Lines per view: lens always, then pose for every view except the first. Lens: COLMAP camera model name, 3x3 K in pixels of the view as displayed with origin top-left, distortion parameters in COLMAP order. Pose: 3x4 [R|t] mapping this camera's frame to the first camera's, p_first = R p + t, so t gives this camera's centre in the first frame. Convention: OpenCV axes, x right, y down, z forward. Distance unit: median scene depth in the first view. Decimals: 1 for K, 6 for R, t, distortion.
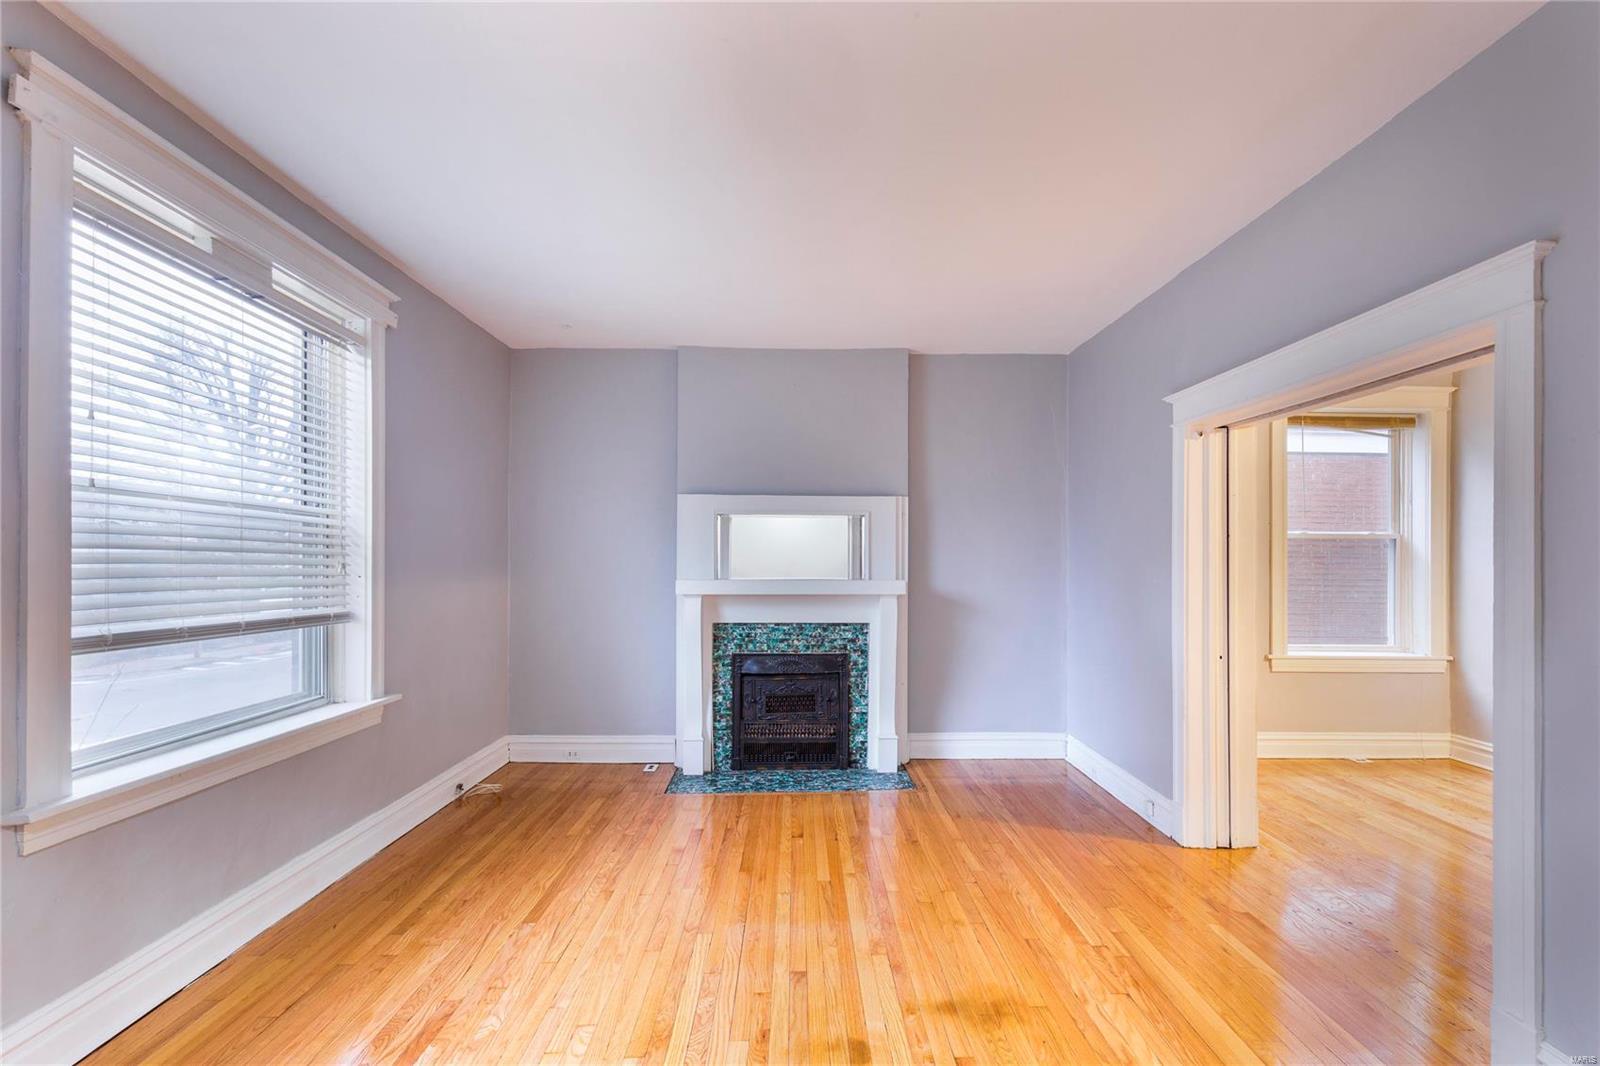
lens RADIAL K [[725.4, 0, 827.0], [0, 725.4, 554.6], [0, 0, 1]] dist [0.011531, -0.000481]
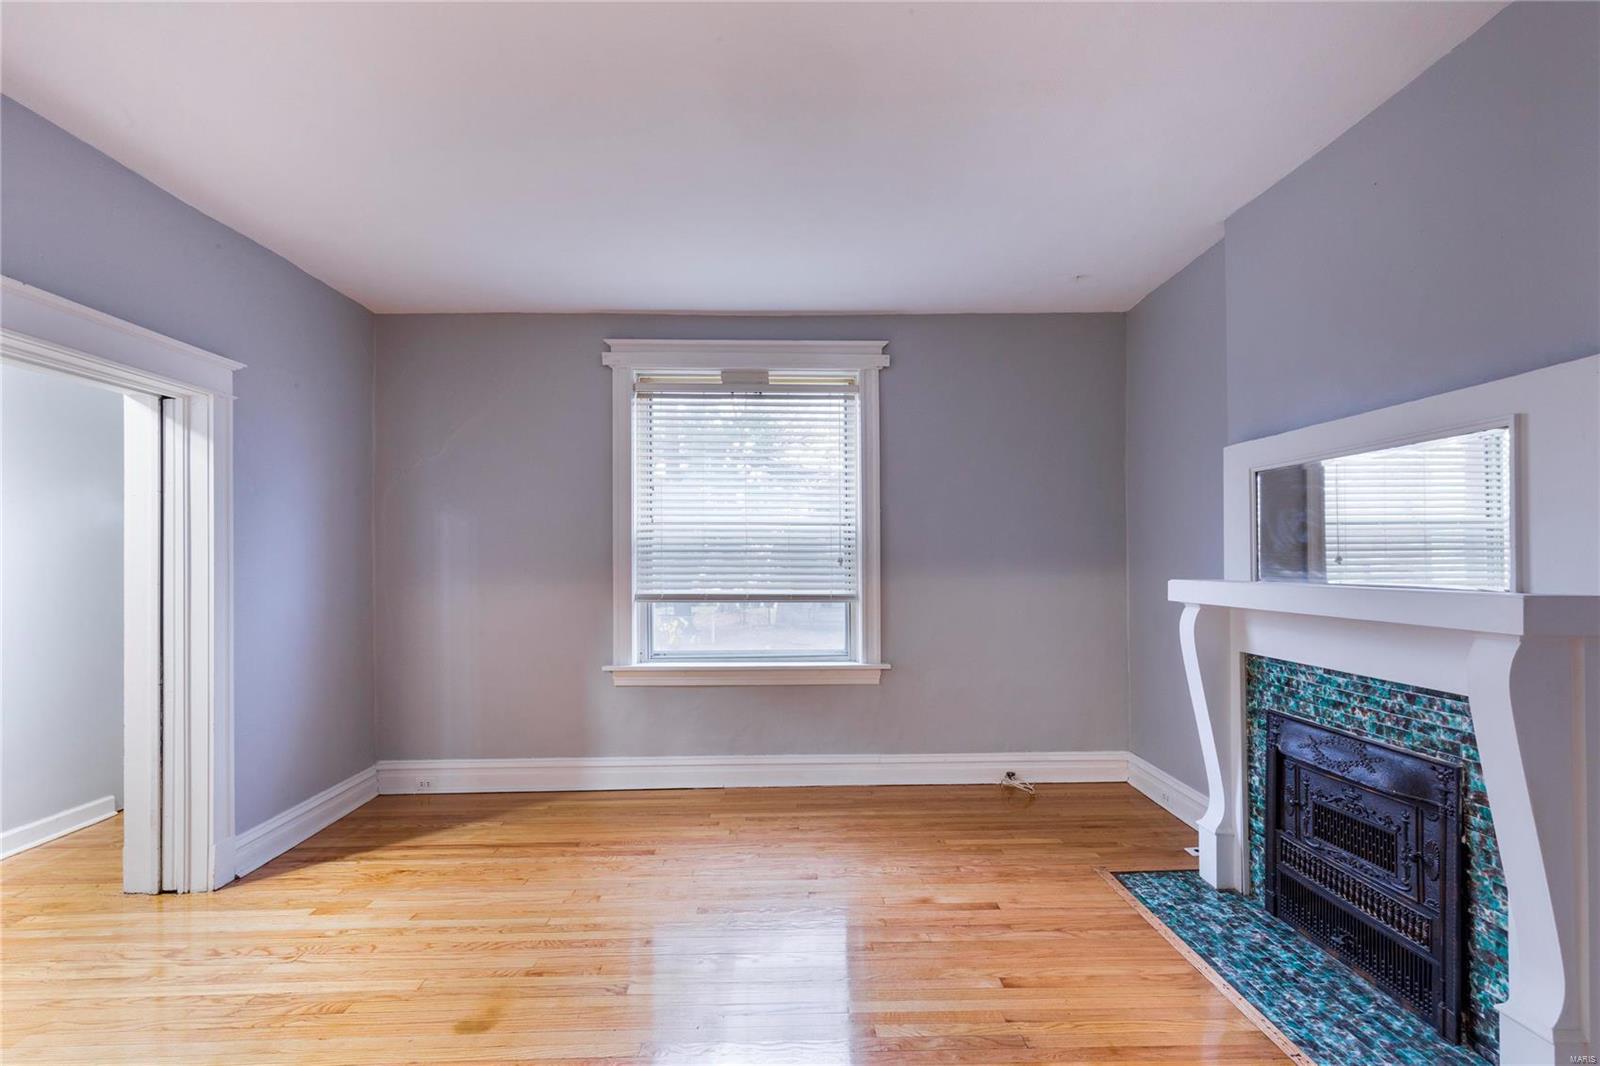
lens RADIAL K [[725.4, 0, 798.5], [0, 725.4, 553.7], [0, 0, 1]] dist [0.011531, -0.000481]
pose [[-0.022086, -0.010926, -0.999696, 0.463659], [0.016968, 0.999792, -0.011302, 0.011814], [0.999612, -0.017212, -0.021896, 0.638586]]
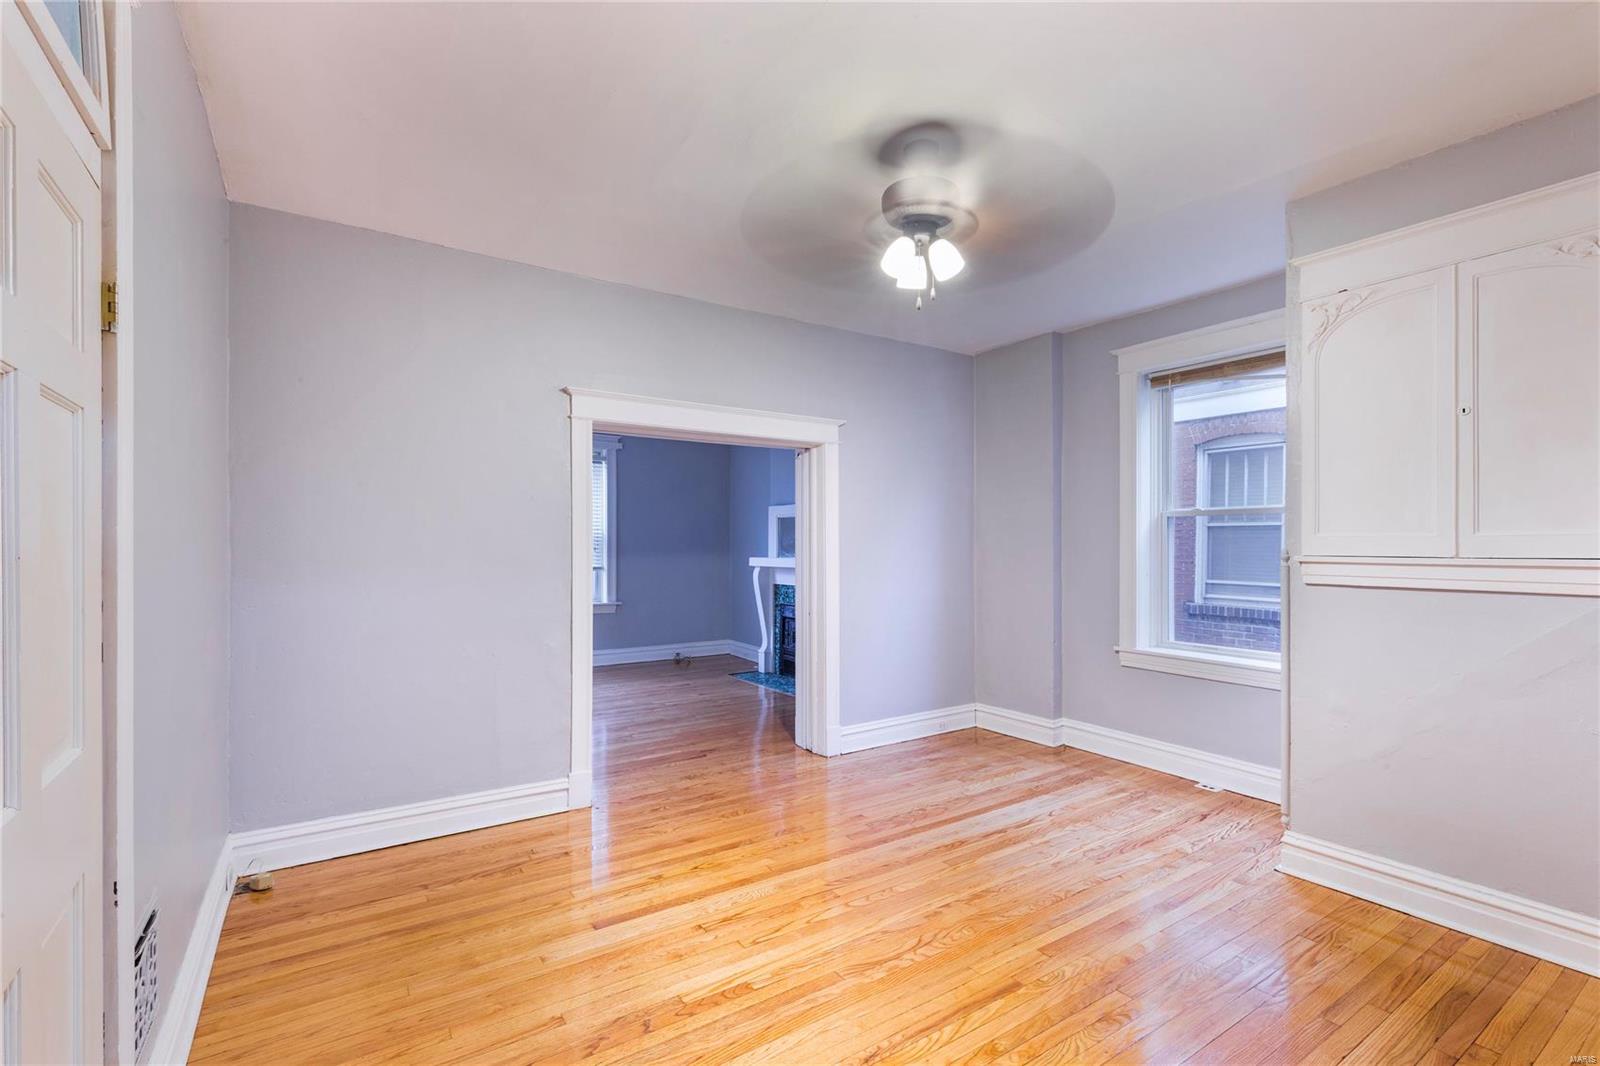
lens RADIAL K [[725.4, 0, 800.3], [0, 725.4, 543.0], [0, 0, 1]] dist [0.011531, -0.000481]
pose [[0.513010, -0.008313, -0.858343, 1.284866], [0.009056, 0.999950, -0.004271, 0.009063], [0.858335, -0.005582, 0.513059, 0.205809]]
